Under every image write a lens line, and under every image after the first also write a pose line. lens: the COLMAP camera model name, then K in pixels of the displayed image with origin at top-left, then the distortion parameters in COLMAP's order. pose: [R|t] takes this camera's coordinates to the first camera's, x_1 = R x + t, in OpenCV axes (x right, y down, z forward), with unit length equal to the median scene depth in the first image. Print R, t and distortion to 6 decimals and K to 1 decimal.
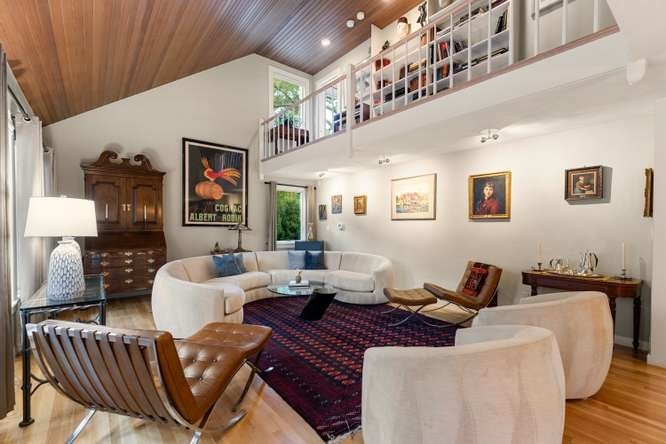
lens RADIAL K [[301.6, 0, 302.2], [0, 301.6, 231.6], [0, 0, 1]] dist [0.004238, 0.000112]
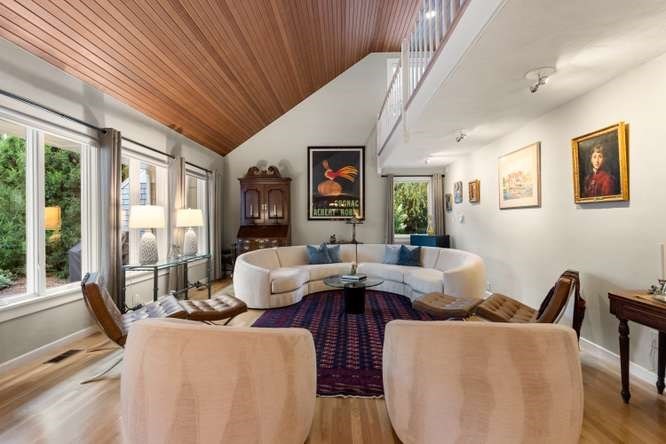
lens RADIAL K [[301.6, 0, 326.3], [0, 301.6, 219.9], [0, 0, 1]] dist [0.004238, 0.000112]
pose [[0.781631, -0.013082, -0.623604, 0.402426], [0.002691, 0.999841, -0.017602, 0.001217], [0.623735, 0.012080, 0.781542, 0.114072]]
